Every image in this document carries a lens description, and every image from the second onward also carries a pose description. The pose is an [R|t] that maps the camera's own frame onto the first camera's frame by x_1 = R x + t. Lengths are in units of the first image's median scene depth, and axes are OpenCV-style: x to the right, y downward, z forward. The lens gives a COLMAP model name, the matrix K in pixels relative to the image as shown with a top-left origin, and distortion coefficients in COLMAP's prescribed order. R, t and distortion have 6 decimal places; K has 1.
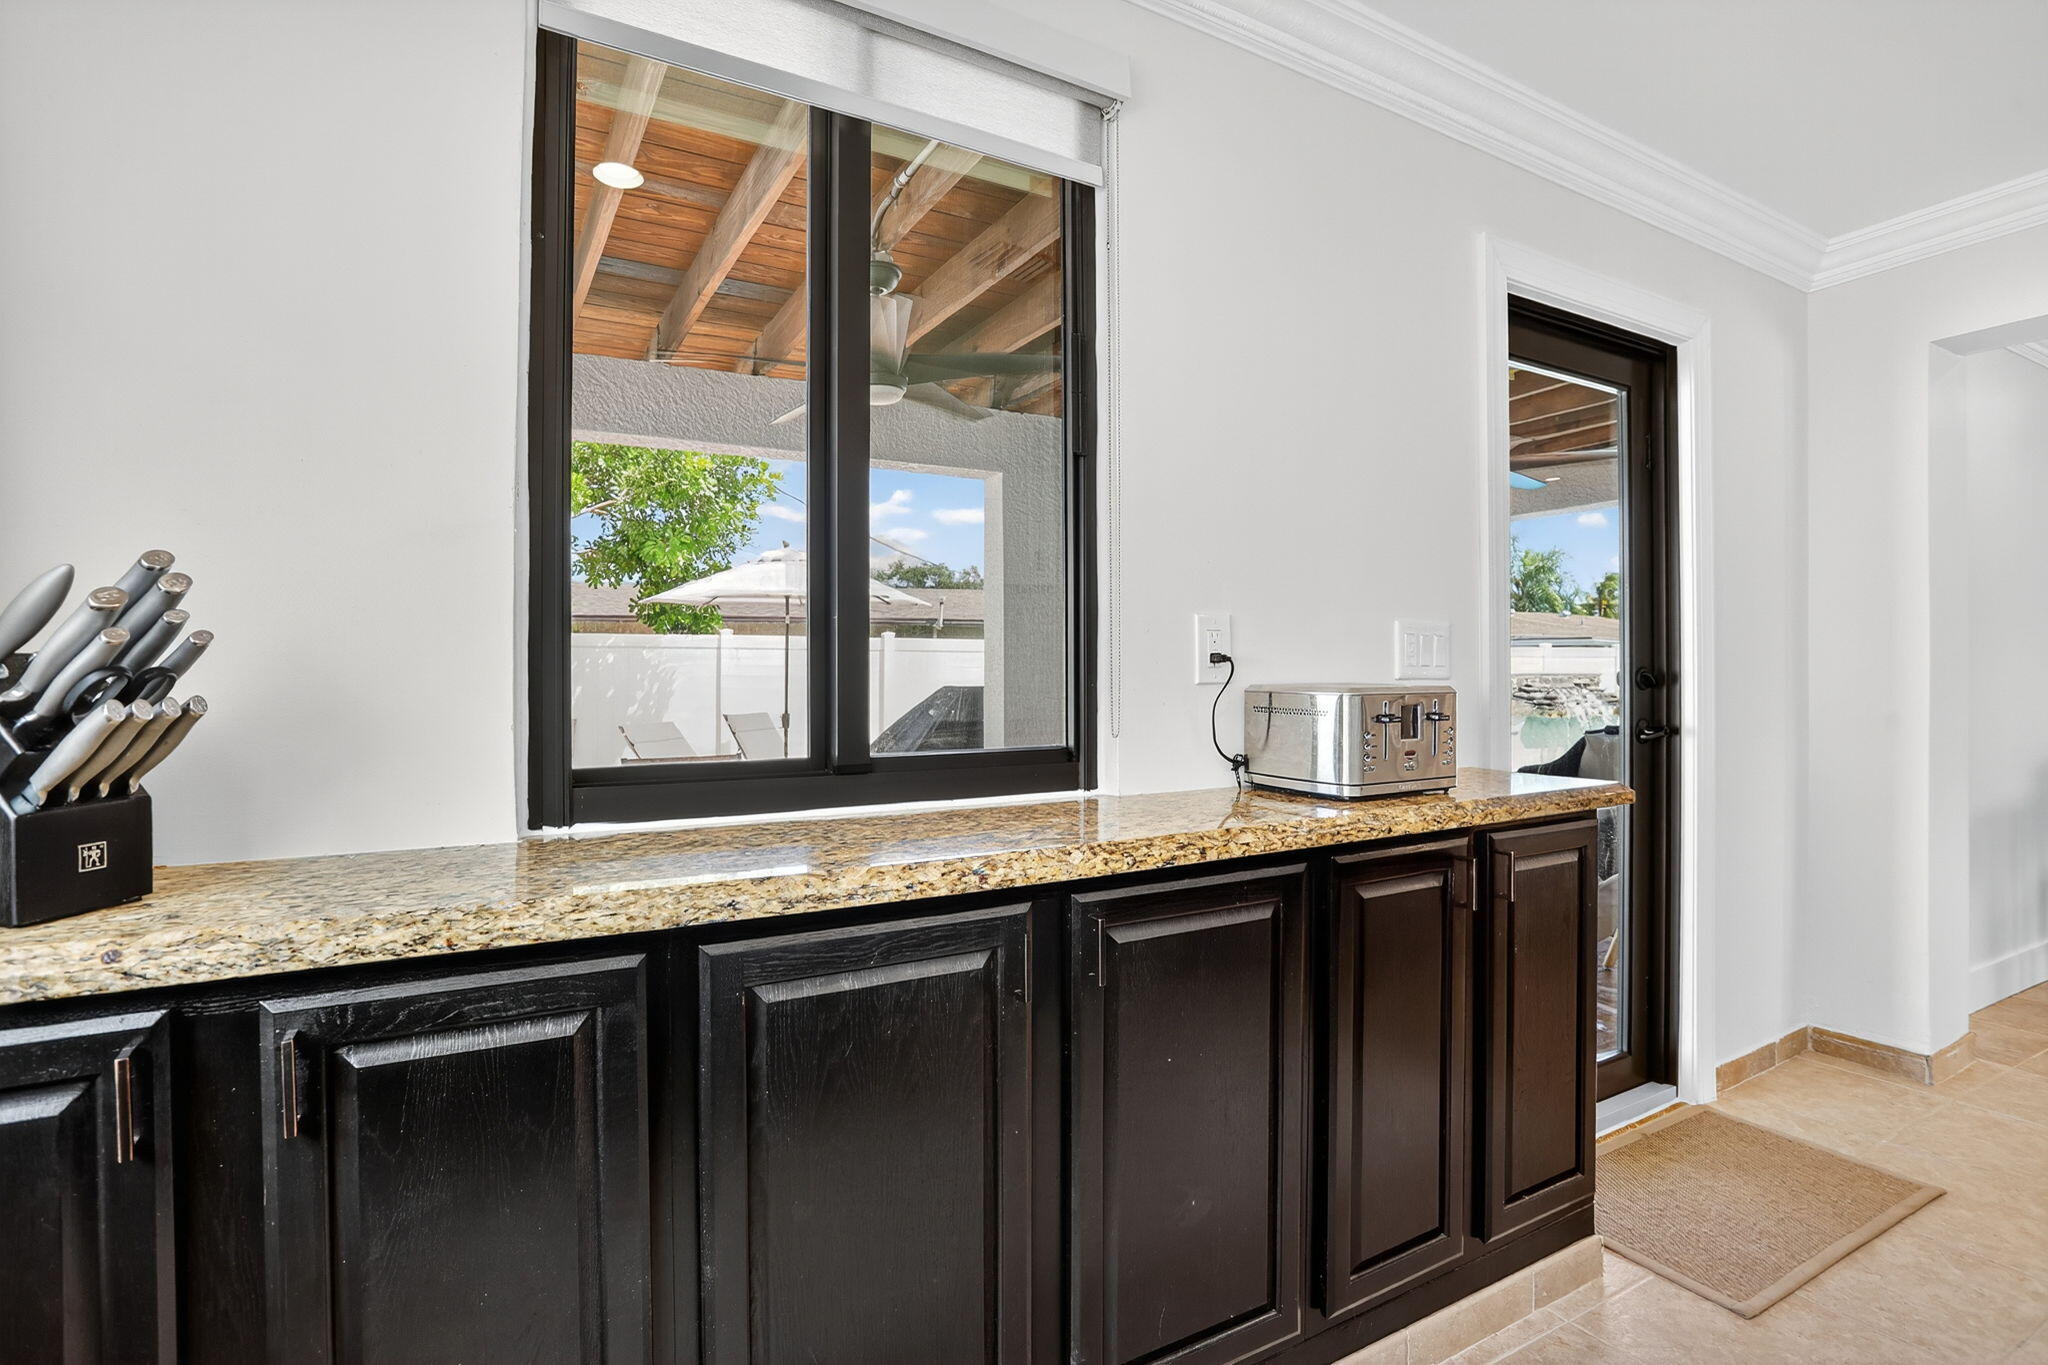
lens RADIAL K [[1013.4, 0, 1032.1], [0, 1013.4, 683.1], [0, 0, 1]] dist [-0.020099, 0.001266]
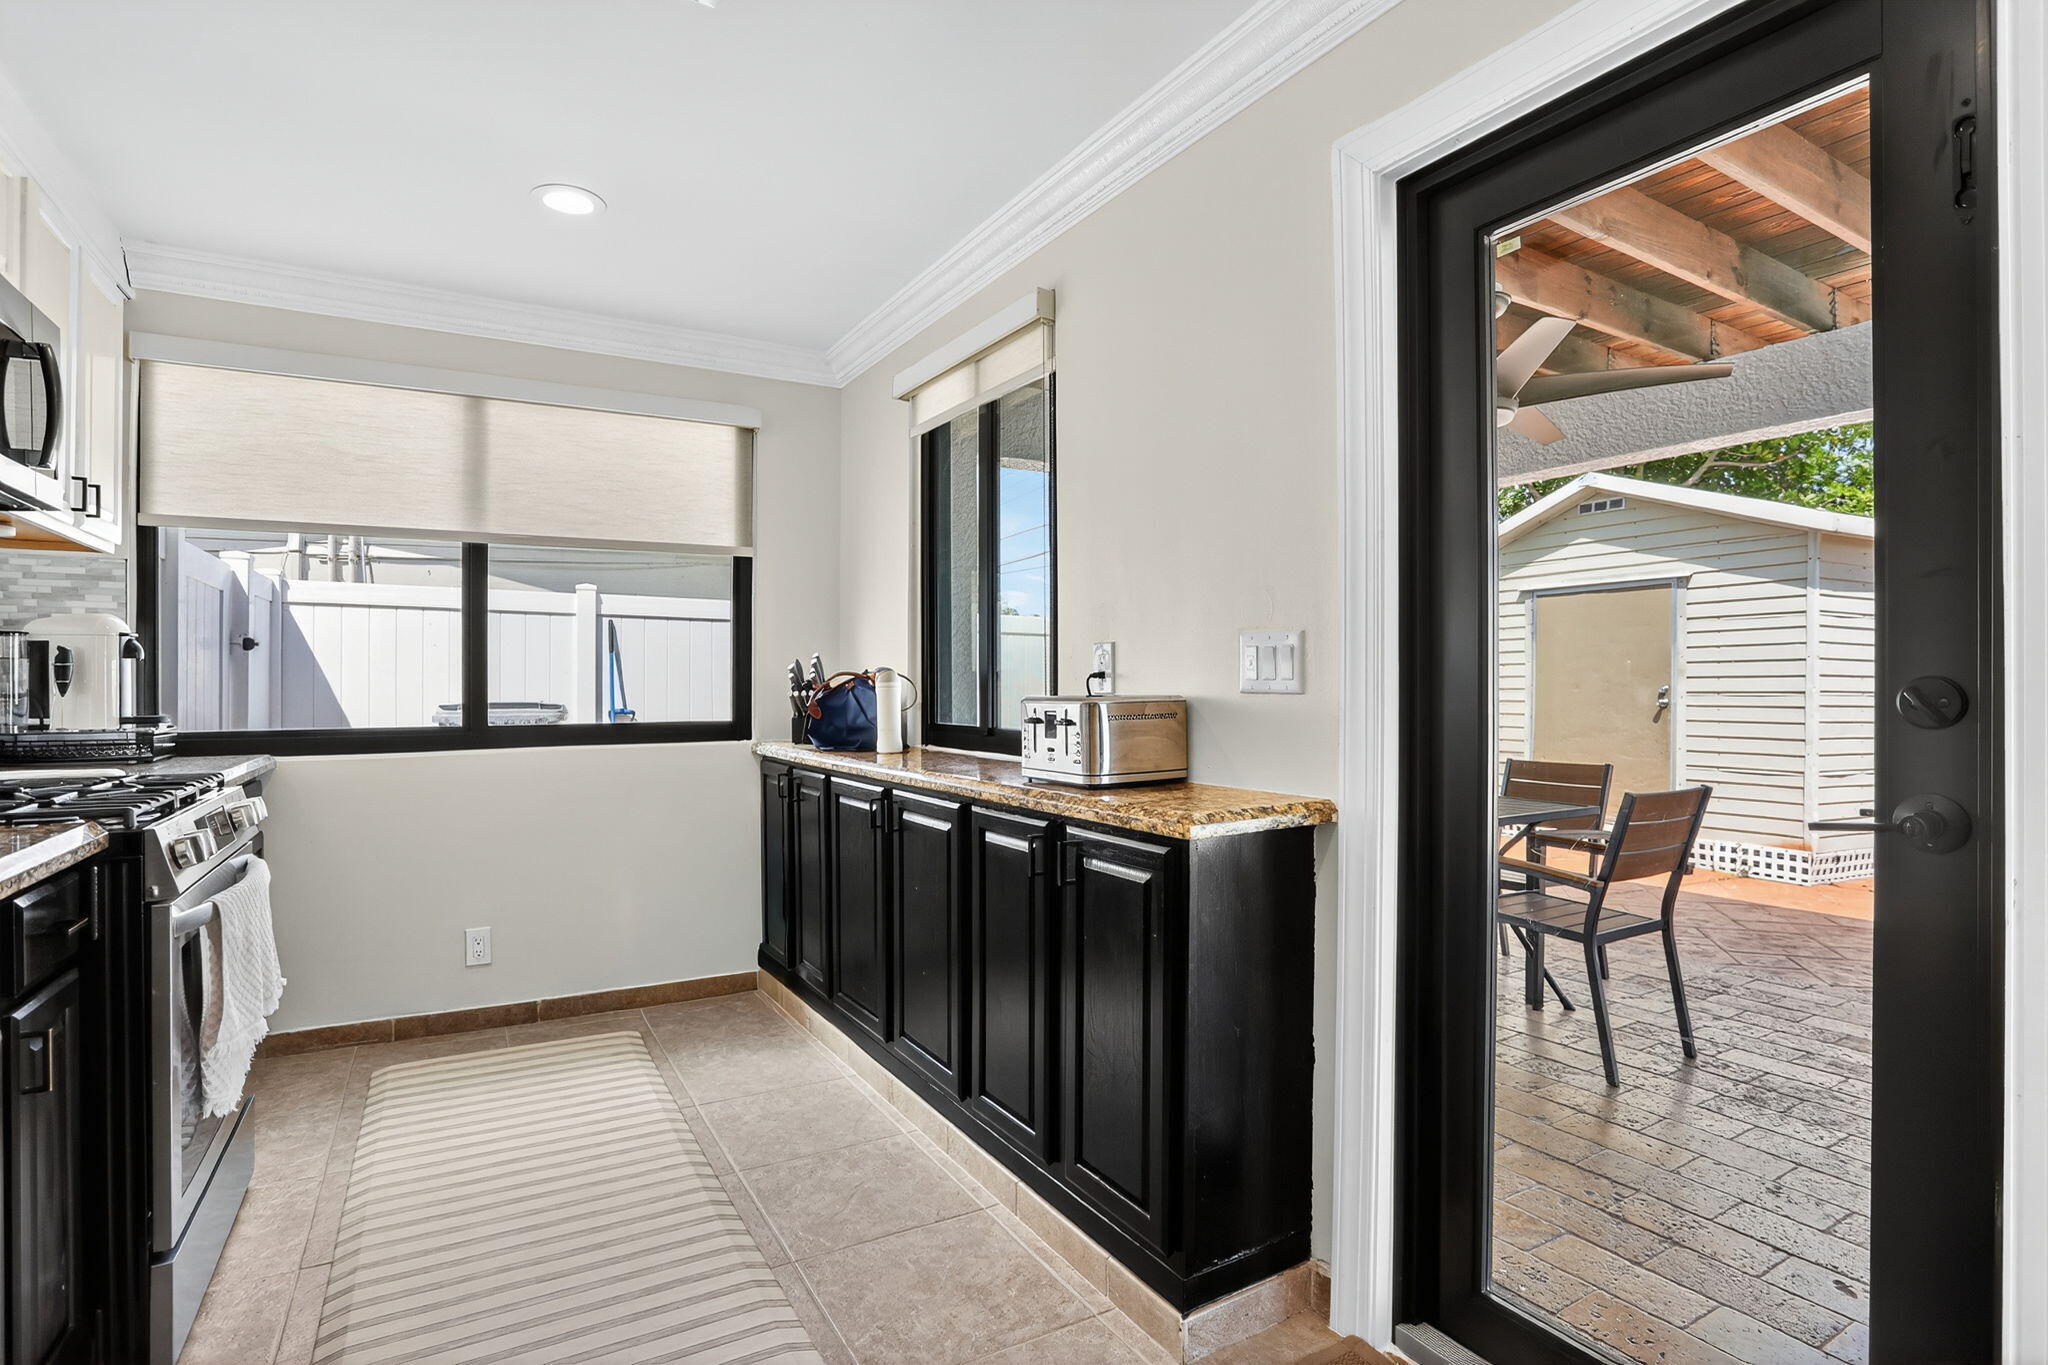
lens RADIAL K [[1013.4, 0, 1025.1], [0, 1013.4, 676.6], [0, 0, 1]] dist [-0.020099, 0.001266]
pose [[0.014689, -0.003747, -0.999885, 1.722079], [0.005405, 0.999979, -0.003668, -0.020717], [0.999878, -0.005351, 0.014709, 0.958778]]
